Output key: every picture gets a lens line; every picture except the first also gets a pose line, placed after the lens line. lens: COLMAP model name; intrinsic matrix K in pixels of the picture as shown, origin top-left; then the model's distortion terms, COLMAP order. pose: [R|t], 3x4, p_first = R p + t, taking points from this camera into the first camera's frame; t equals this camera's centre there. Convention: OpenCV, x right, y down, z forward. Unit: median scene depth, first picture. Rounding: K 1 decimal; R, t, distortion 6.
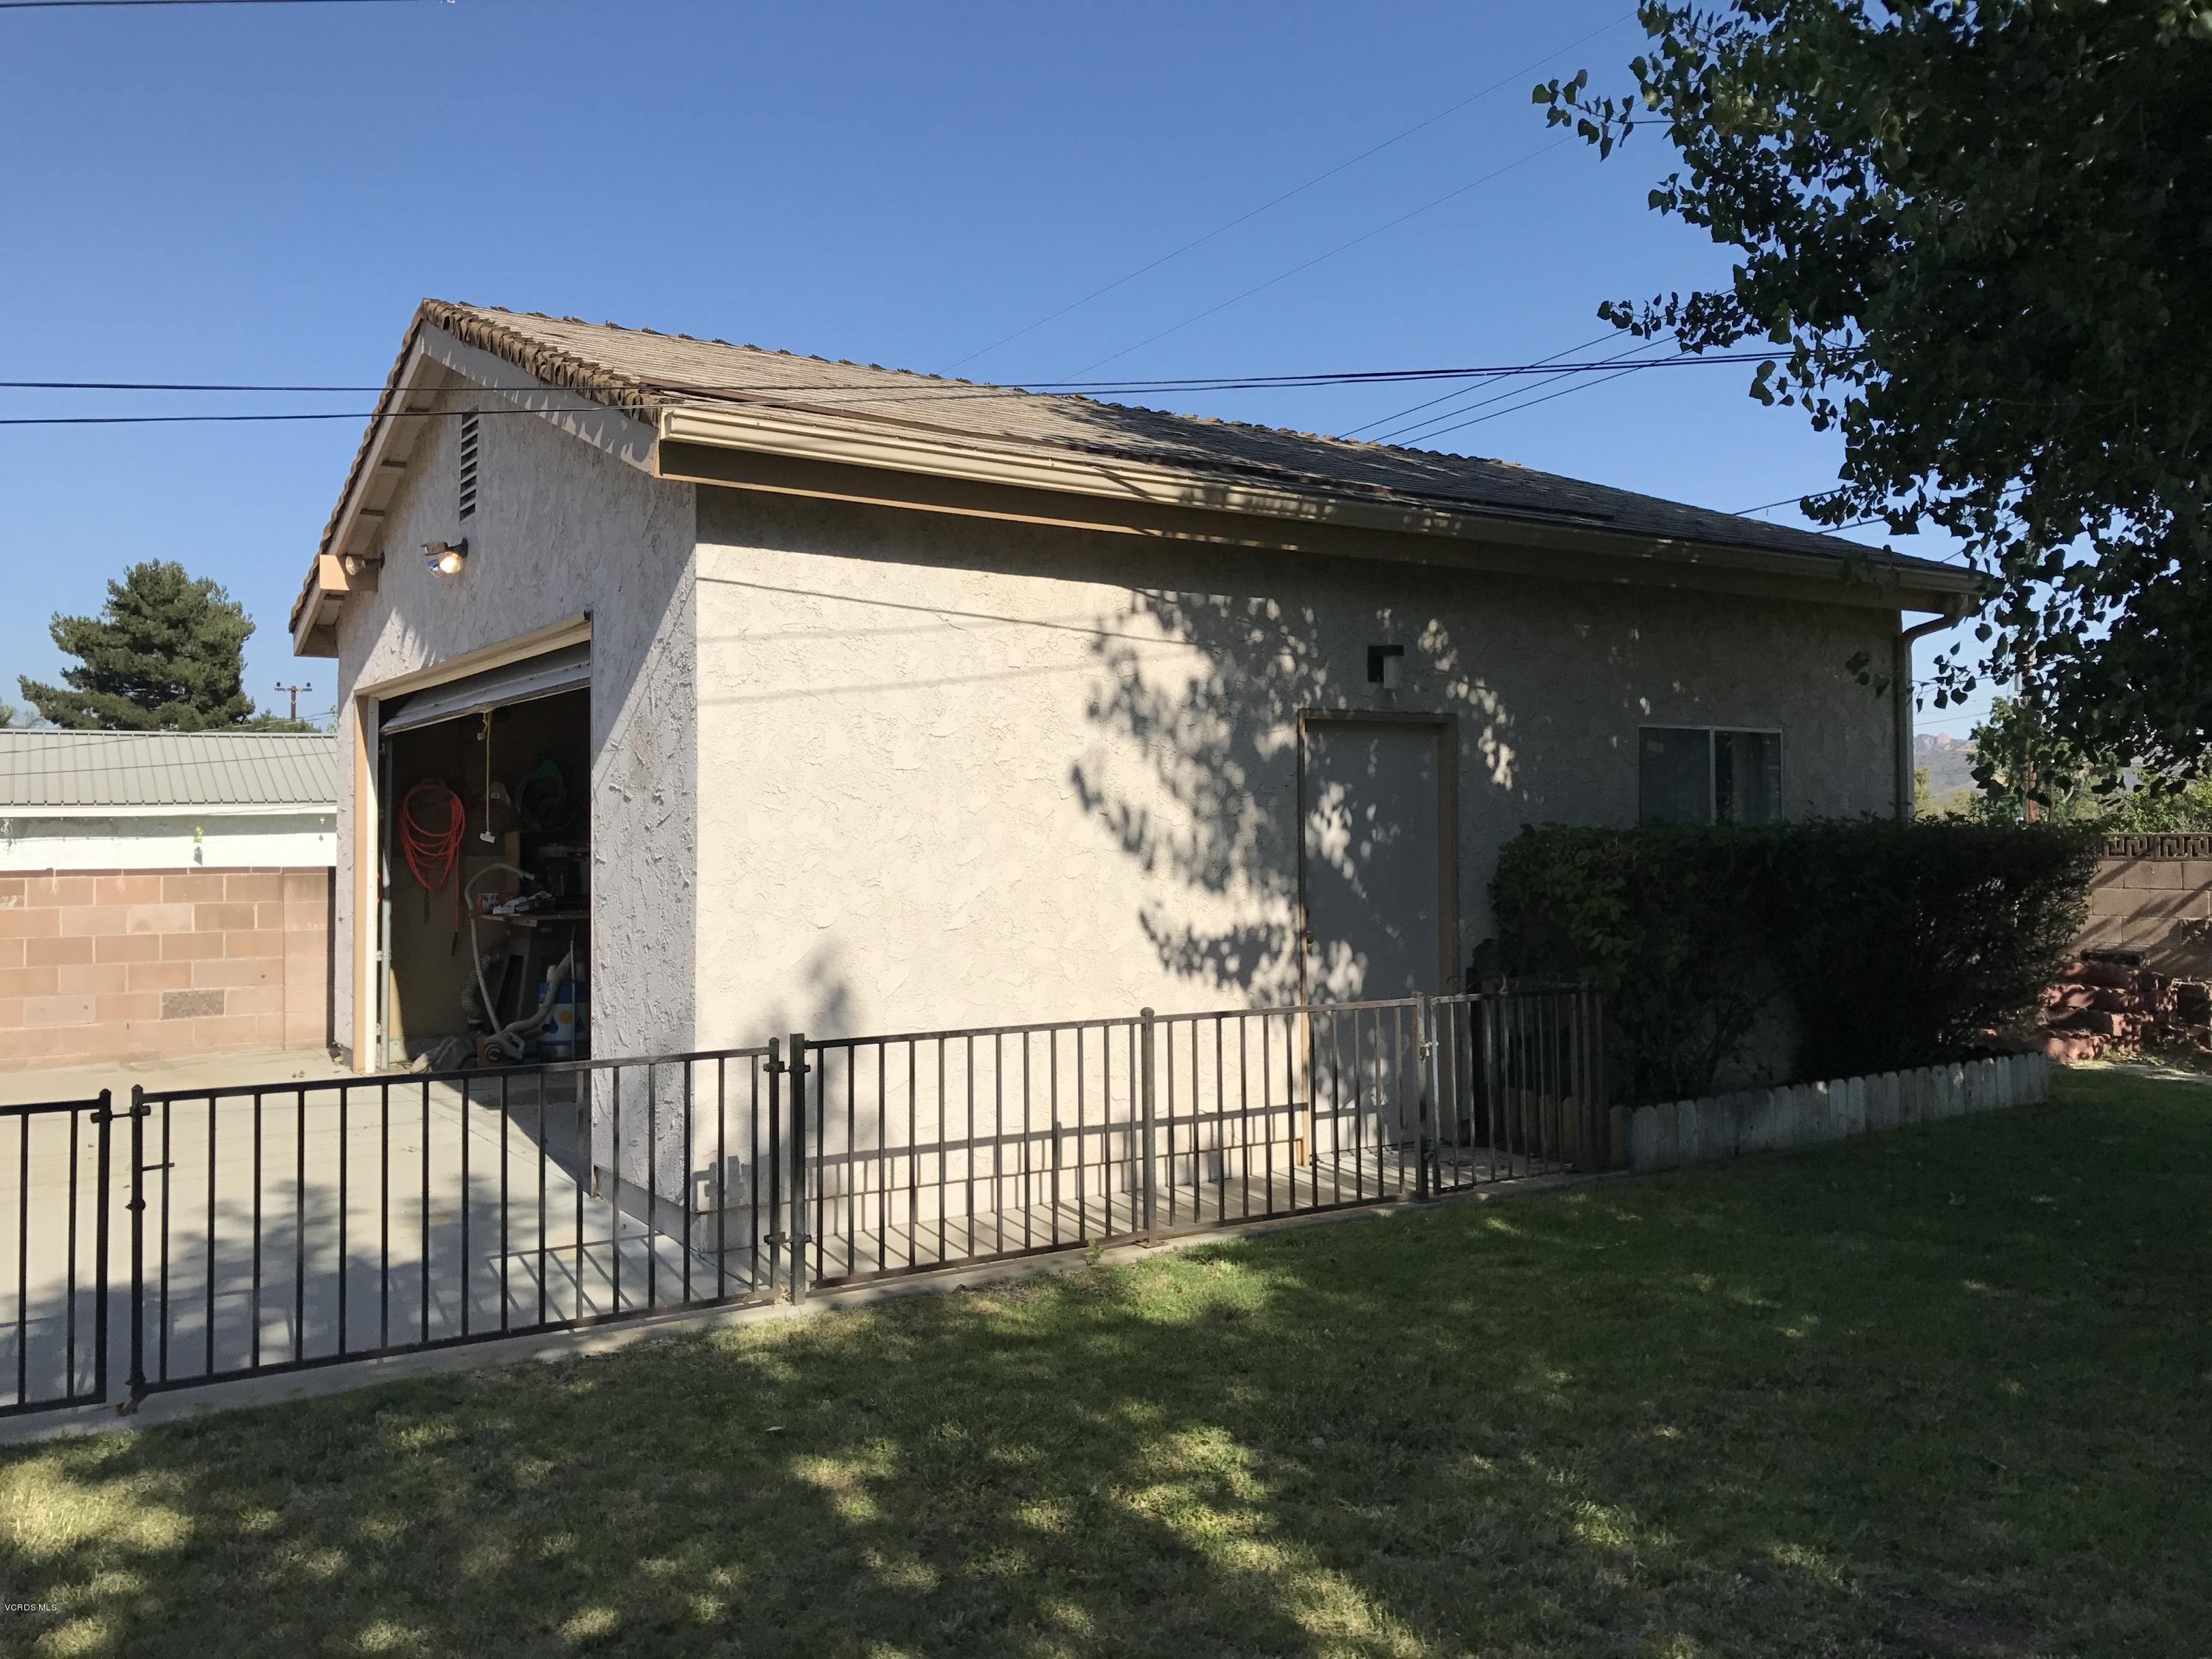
lens RADIAL K [[1825.9, 0, 1095.1], [0, 1825.9, 821.2], [0, 0, 1]] dist [0.038779, -0.055394]
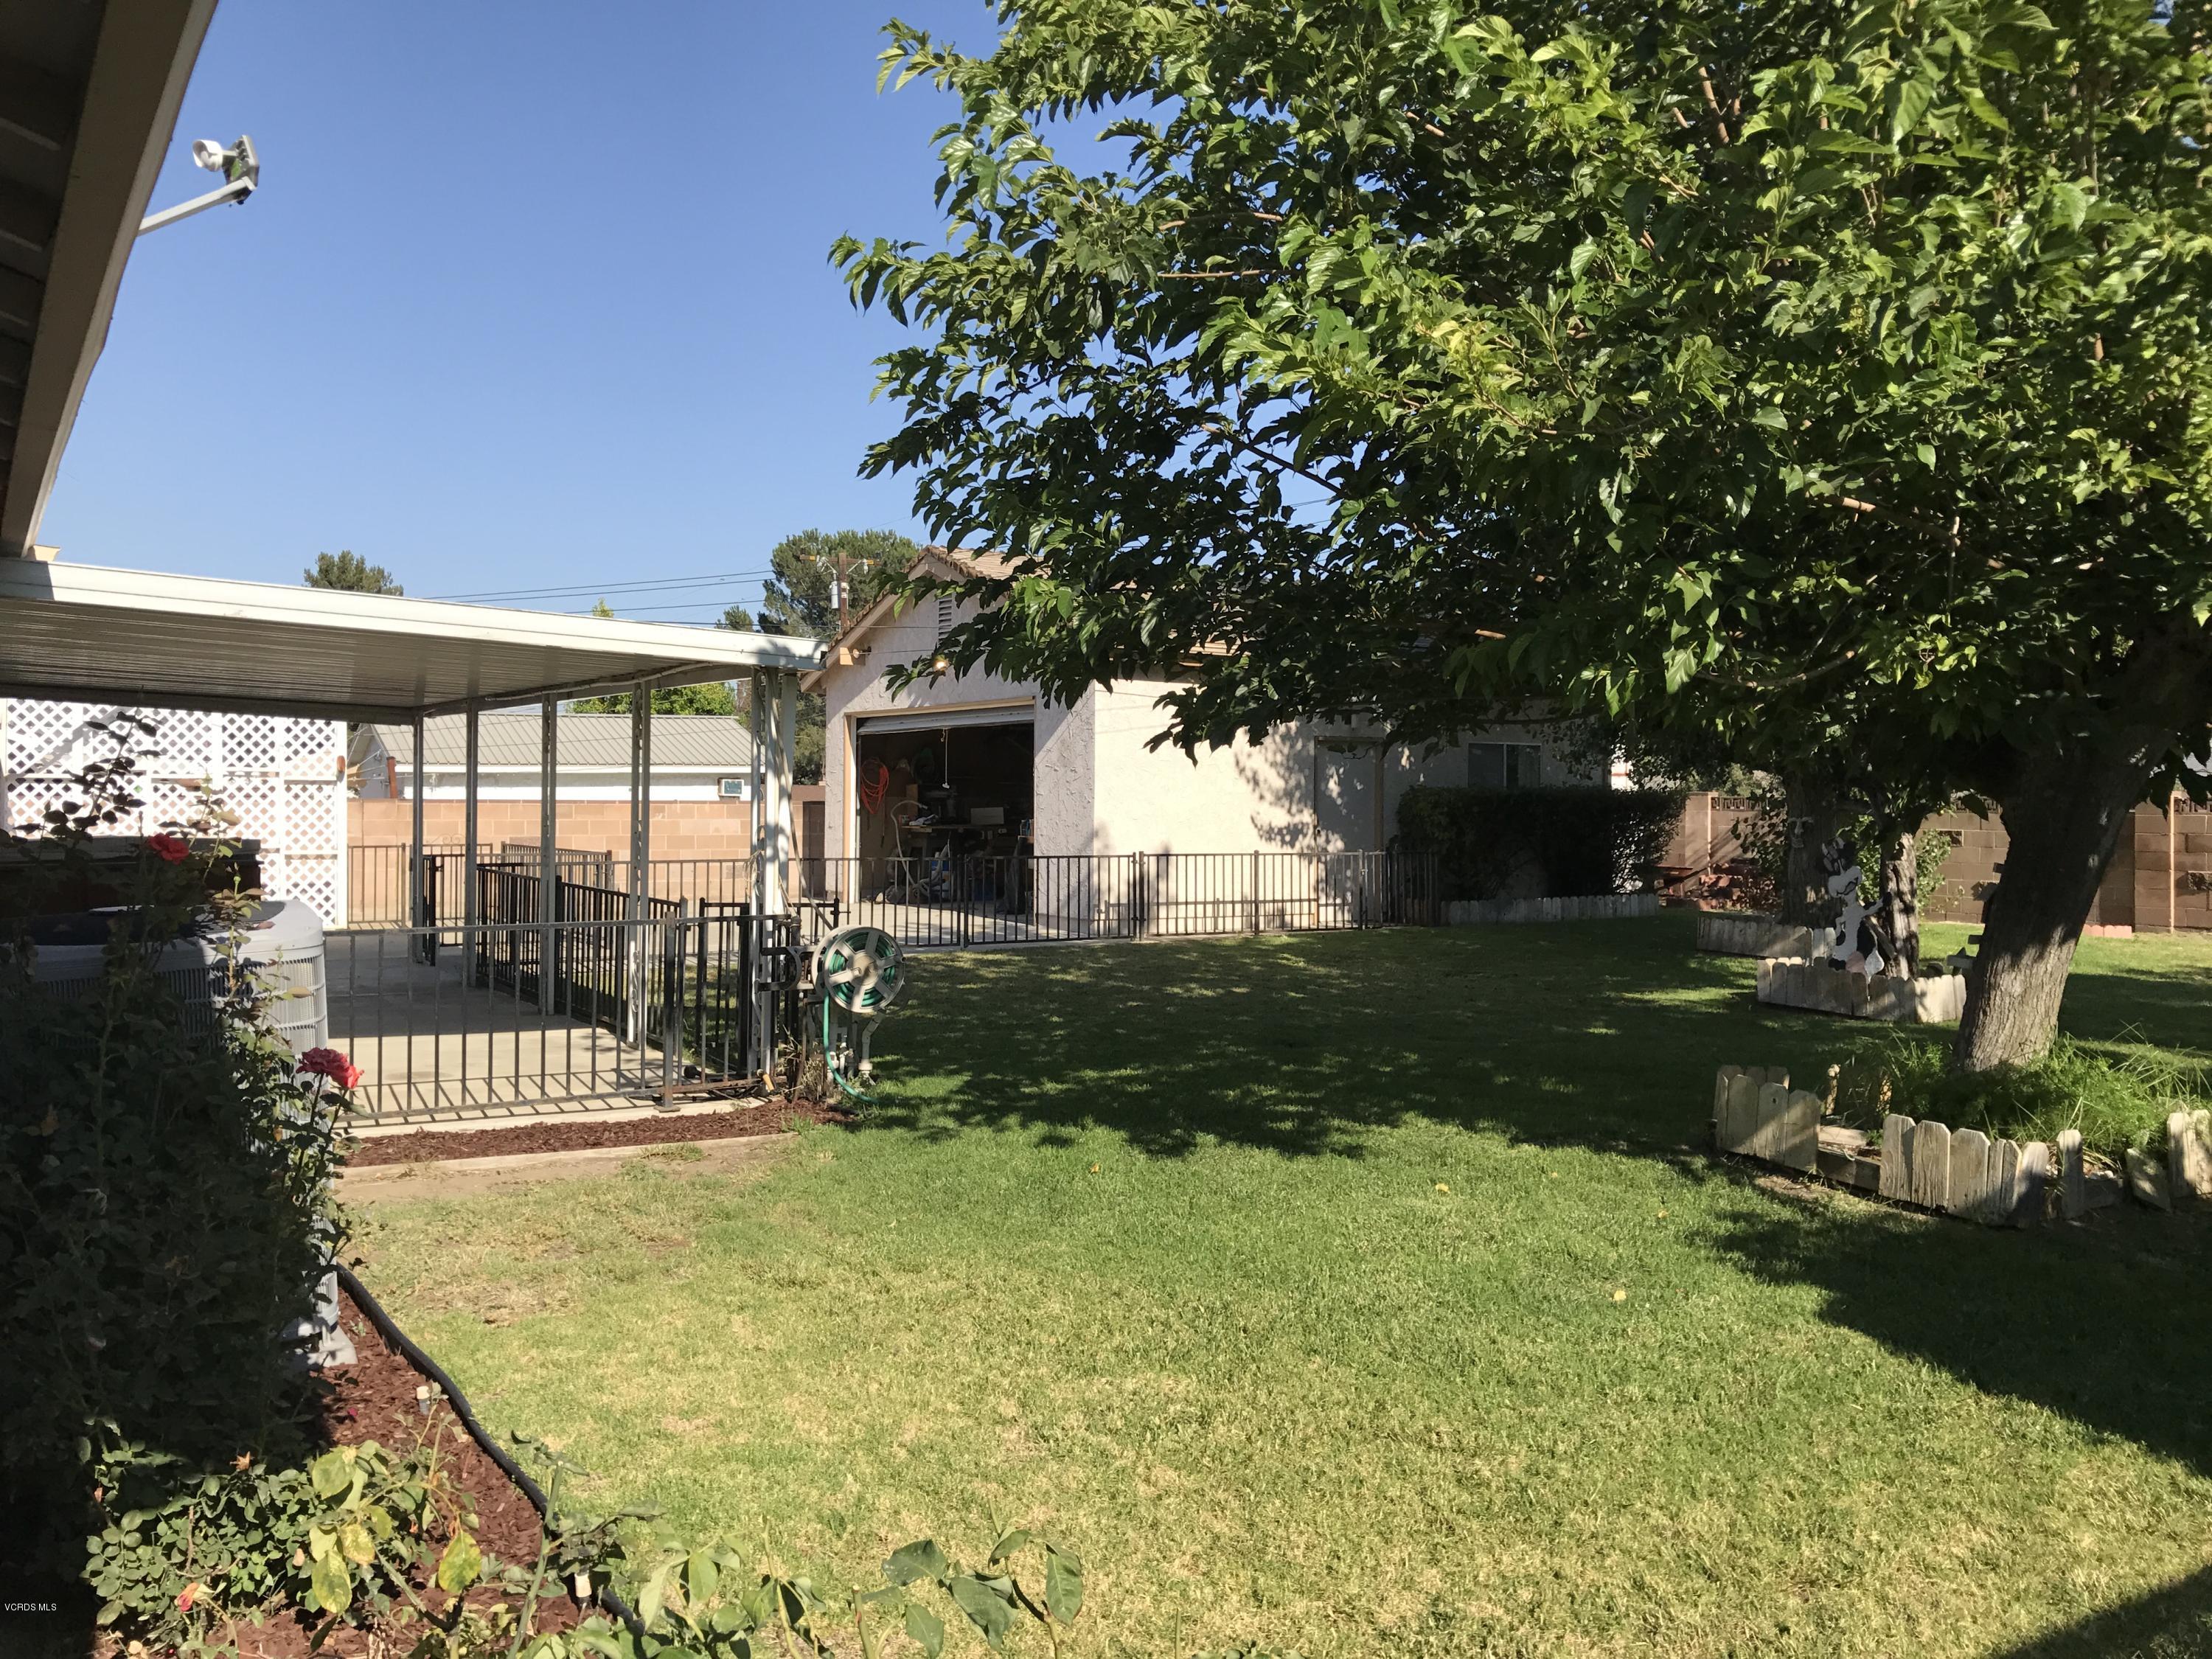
lens RADIAL K [[1825.9, 0, 1110.6], [0, 1825.9, 826.6], [0, 0, 1]] dist [0.038779, -0.055394]
pose [[0.999871, 0.010375, -0.012264, -0.107158], [-0.010126, 0.999745, 0.020185, 0.011740], [0.012470, -0.020058, 0.999721, -1.178564]]
